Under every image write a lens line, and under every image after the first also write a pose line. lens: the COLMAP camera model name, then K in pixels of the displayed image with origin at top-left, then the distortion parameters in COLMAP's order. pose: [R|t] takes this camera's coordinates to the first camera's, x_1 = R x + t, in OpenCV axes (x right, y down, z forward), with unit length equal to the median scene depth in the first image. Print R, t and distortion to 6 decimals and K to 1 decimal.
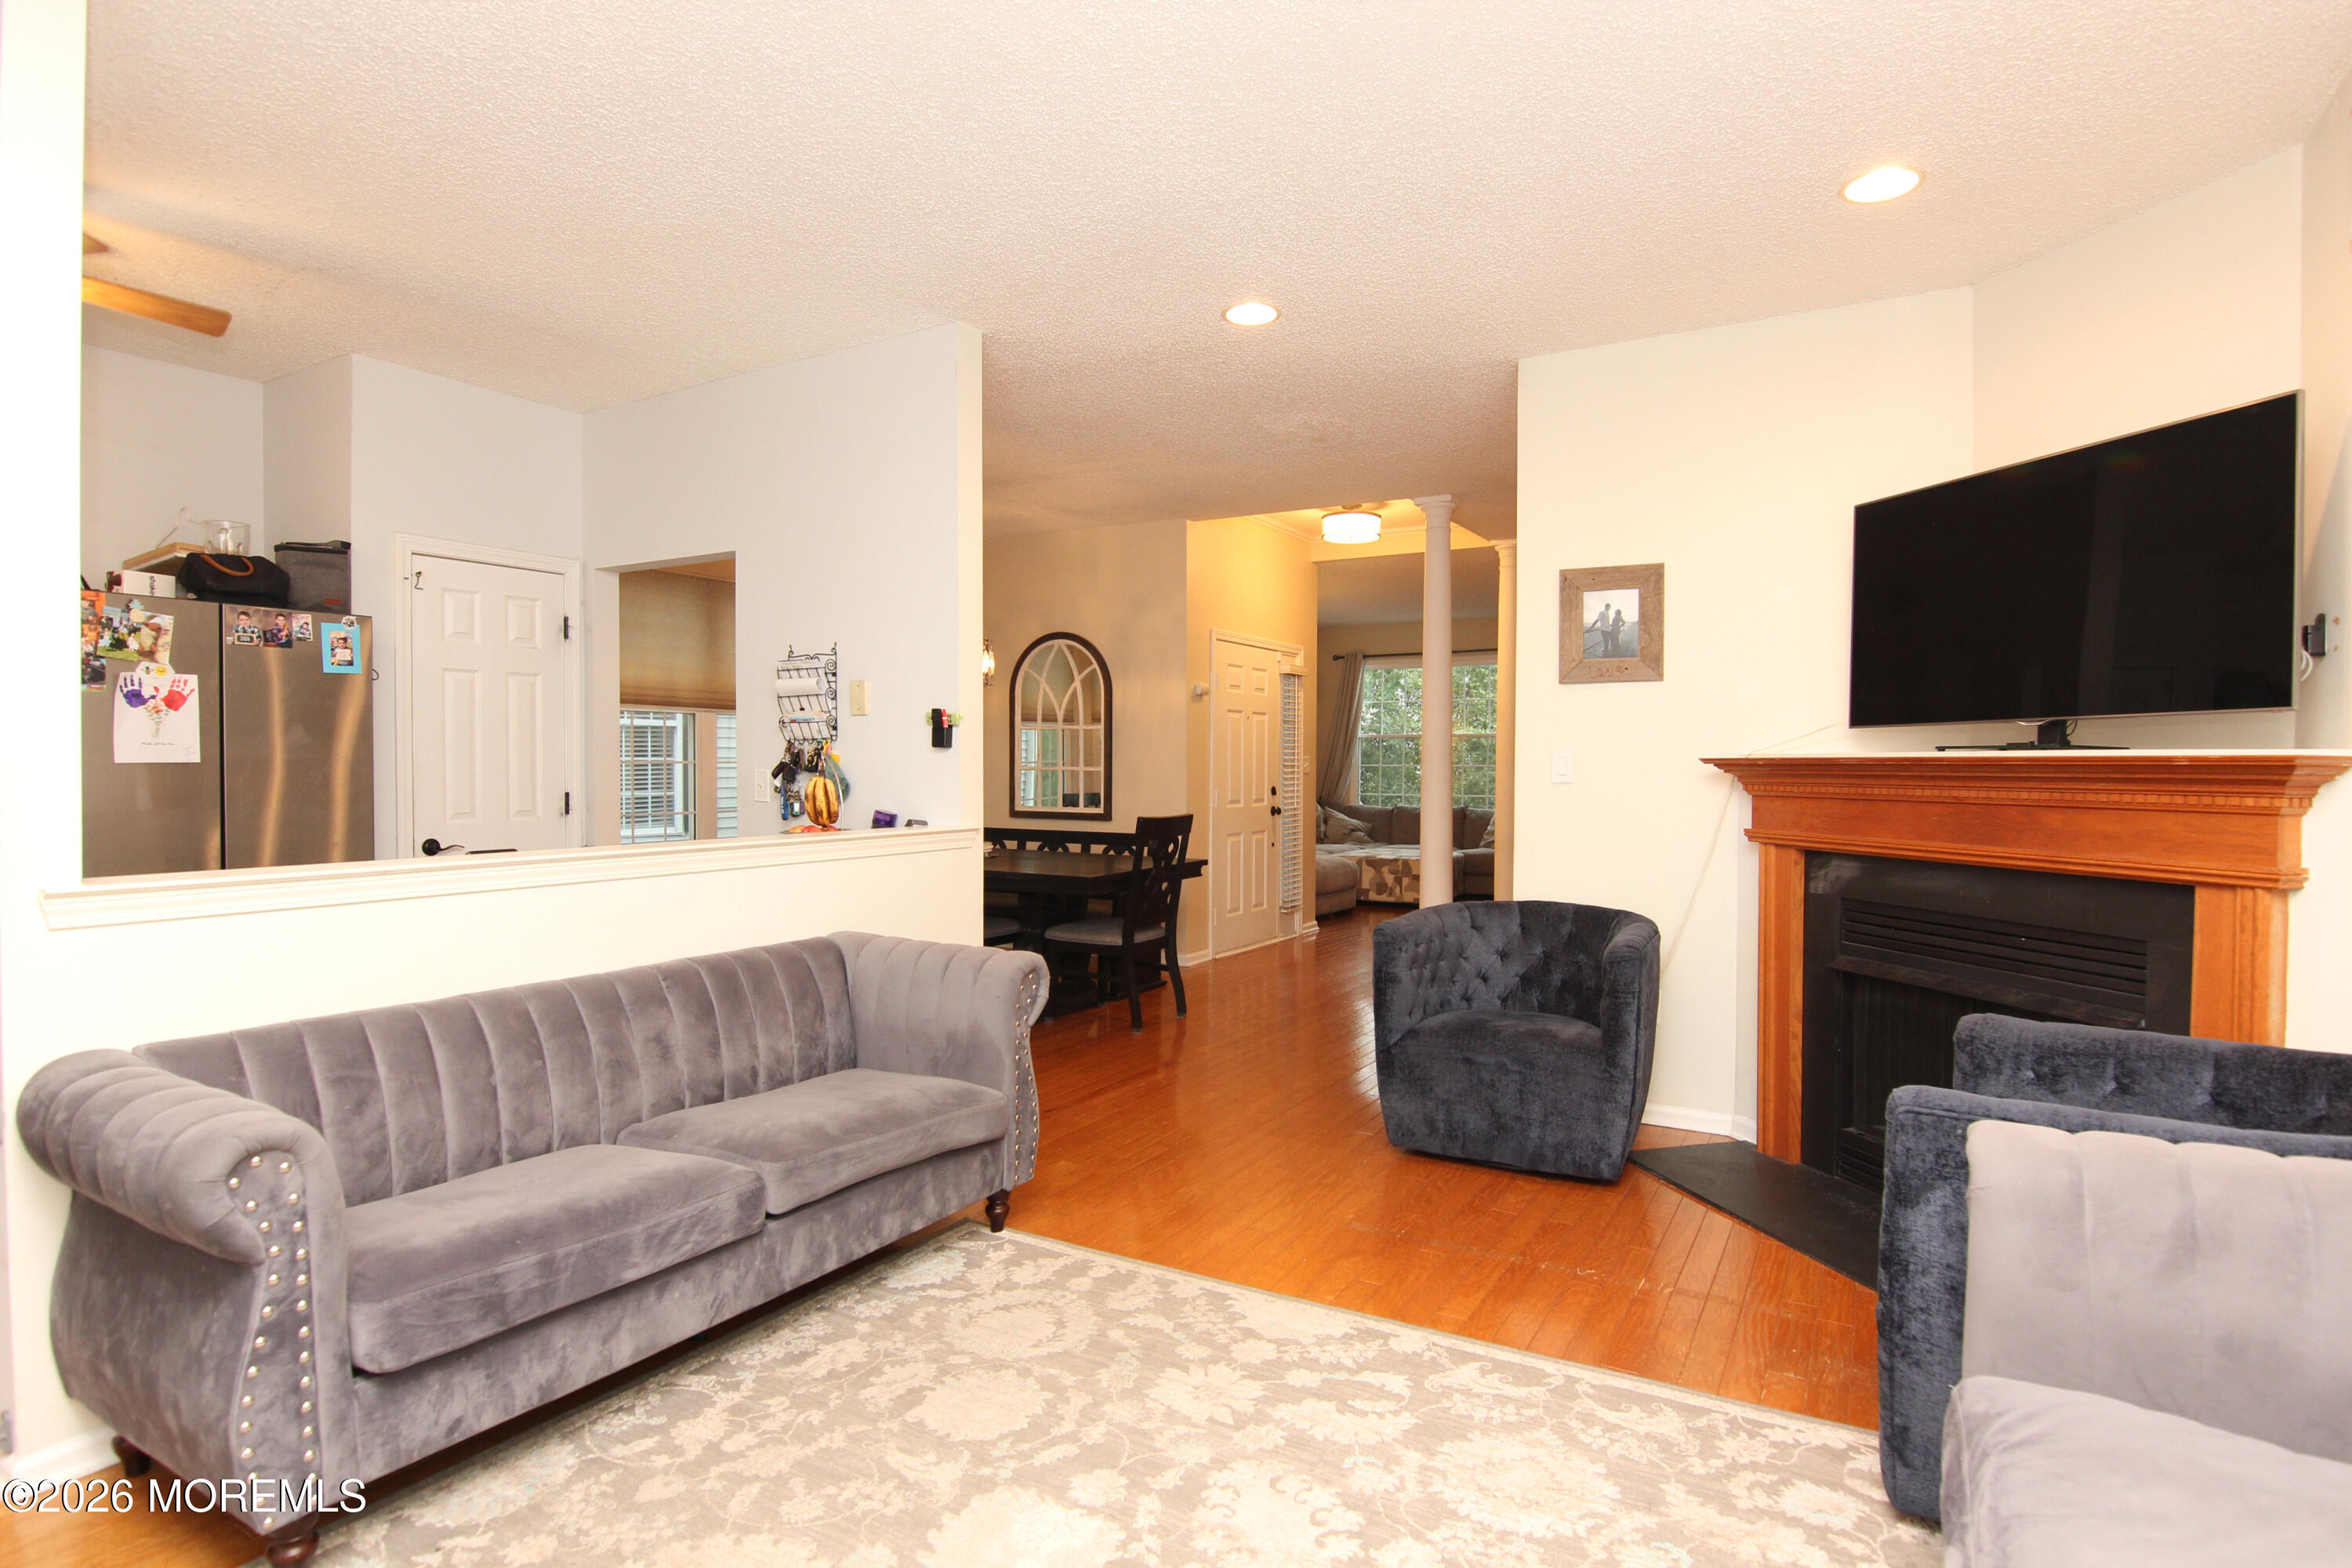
lens RADIAL K [[1195.8, 0, 1191.6], [0, 1195.8, 790.4], [0, 0, 1]] dist [-0.011950, -0.008854]
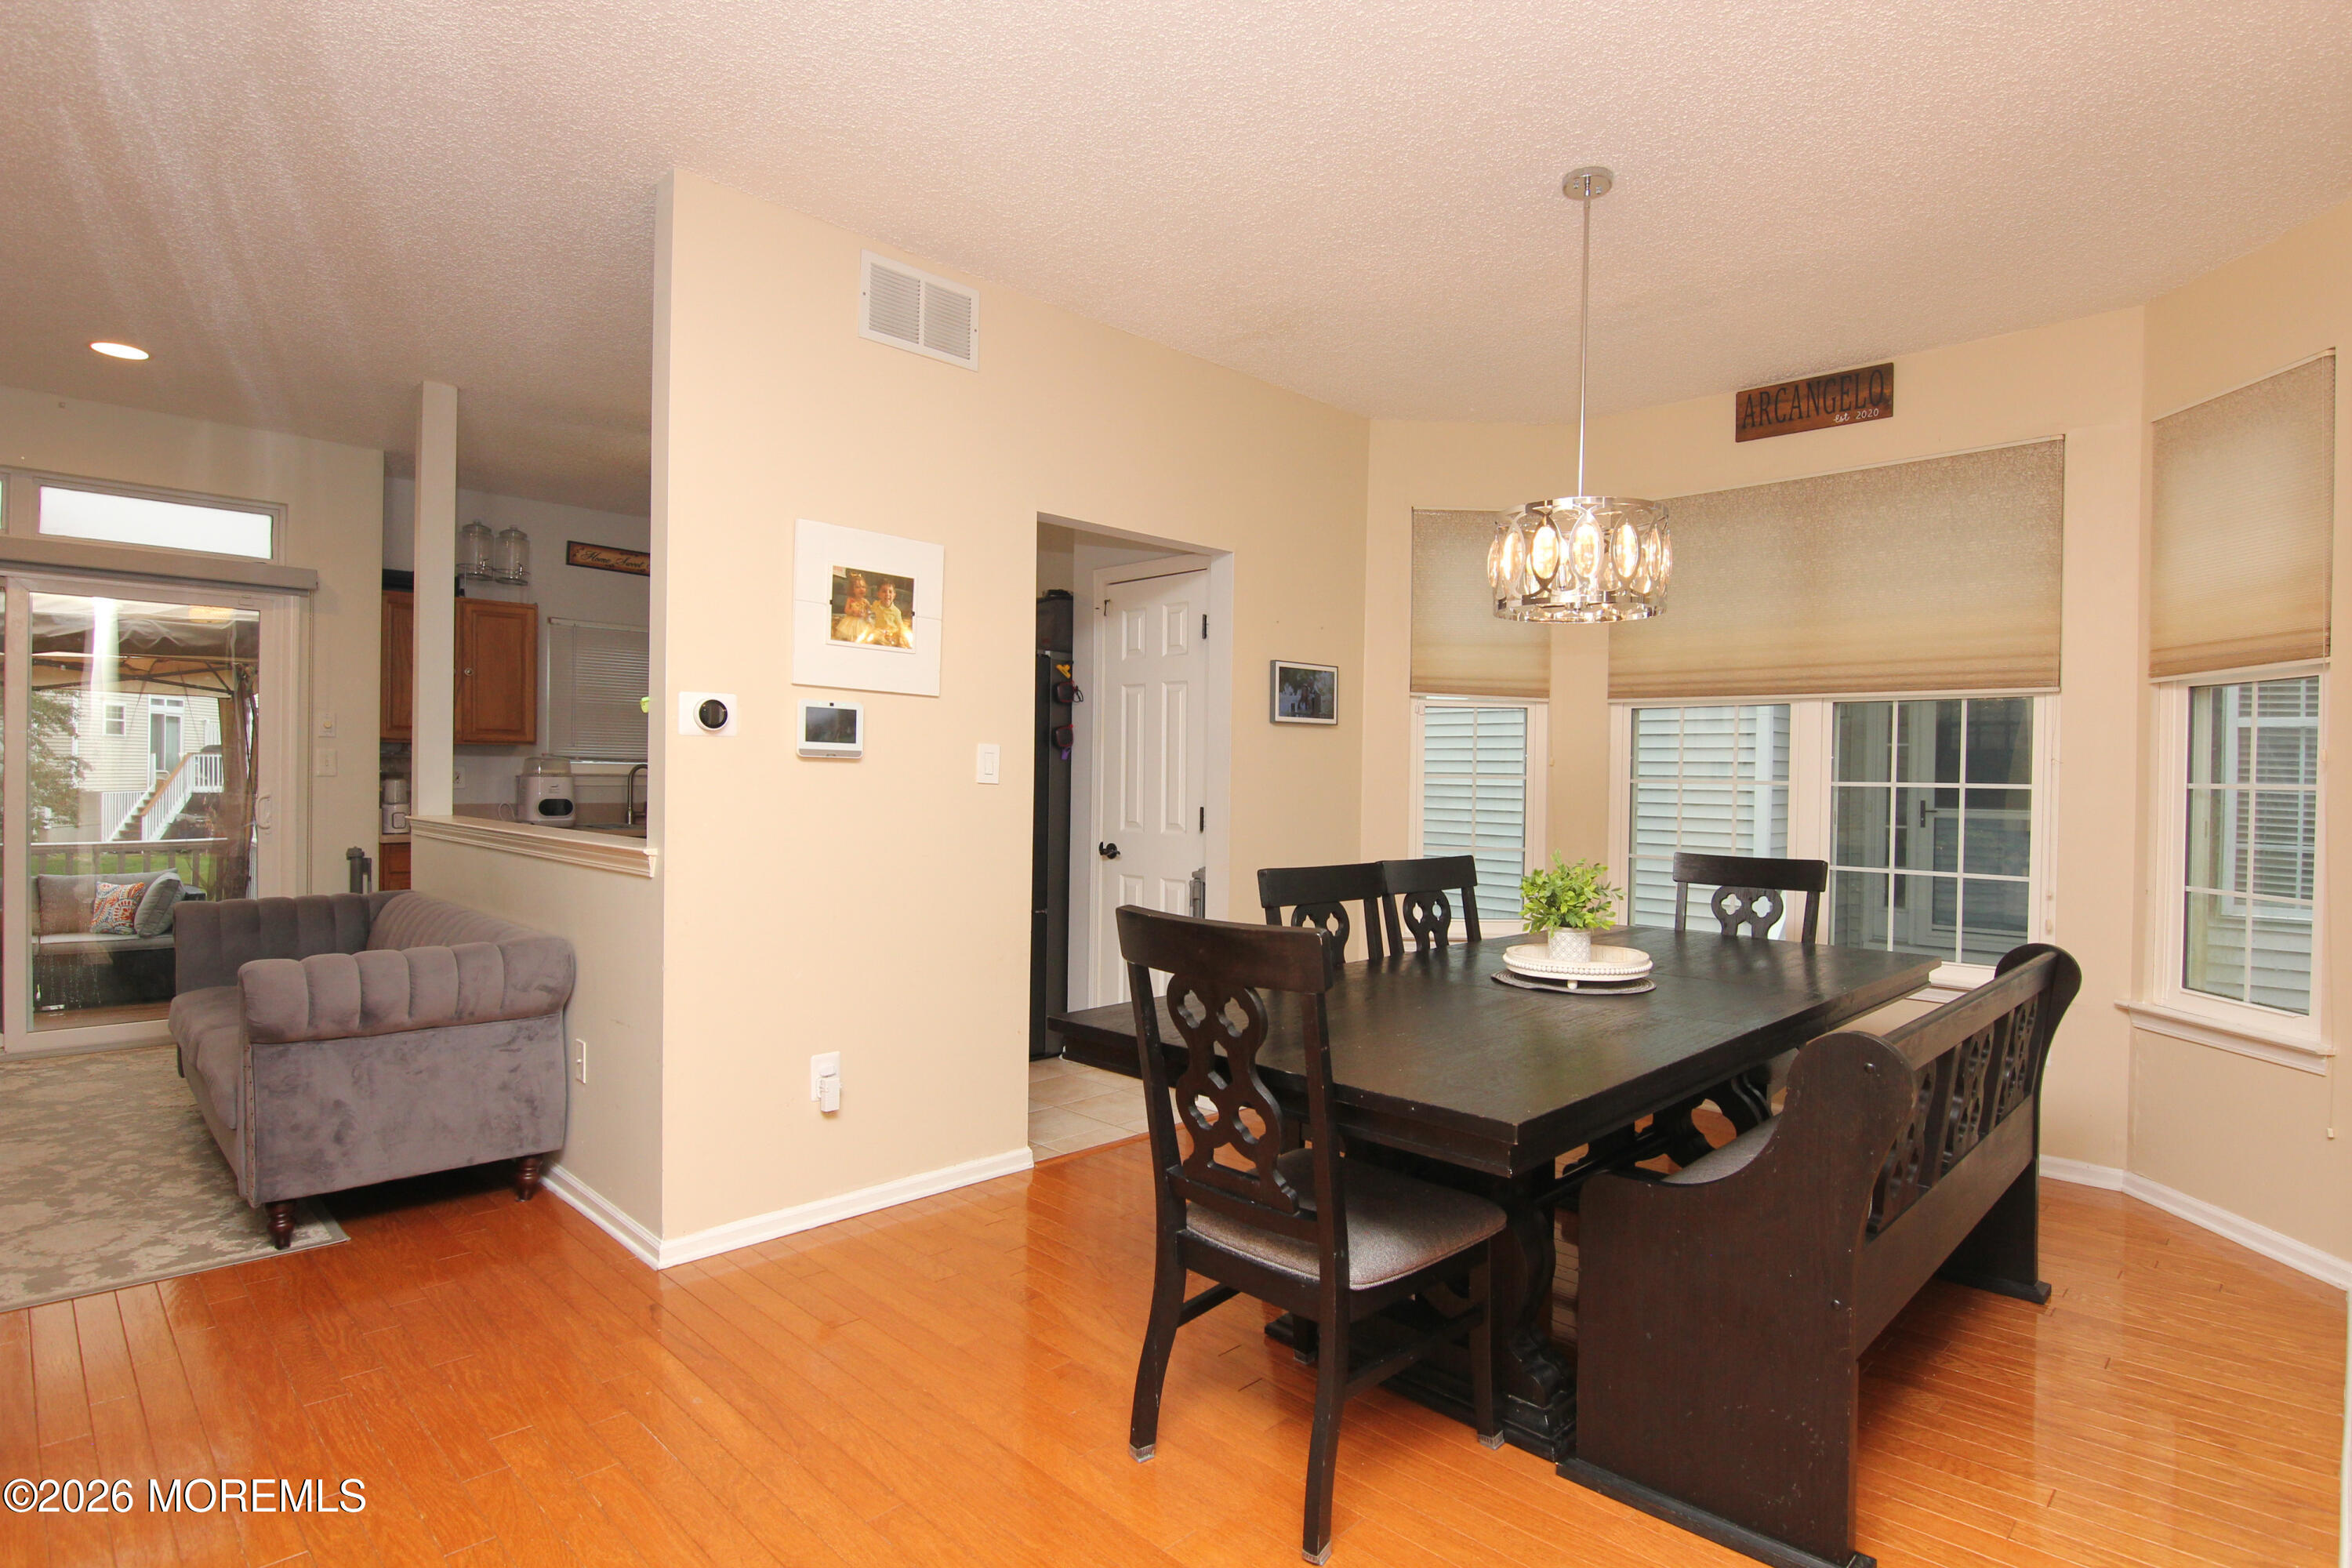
lens RADIAL K [[1195.8, 0, 1190.7], [0, 1195.8, 782.2], [0, 0, 1]] dist [-0.011950, -0.008854]
pose [[-0.241928, -0.000275, -0.970294, 0.521109], [-0.039252, 0.999184, 0.009504, -0.036675], [0.969500, 0.040386, -0.241742, 1.733778]]
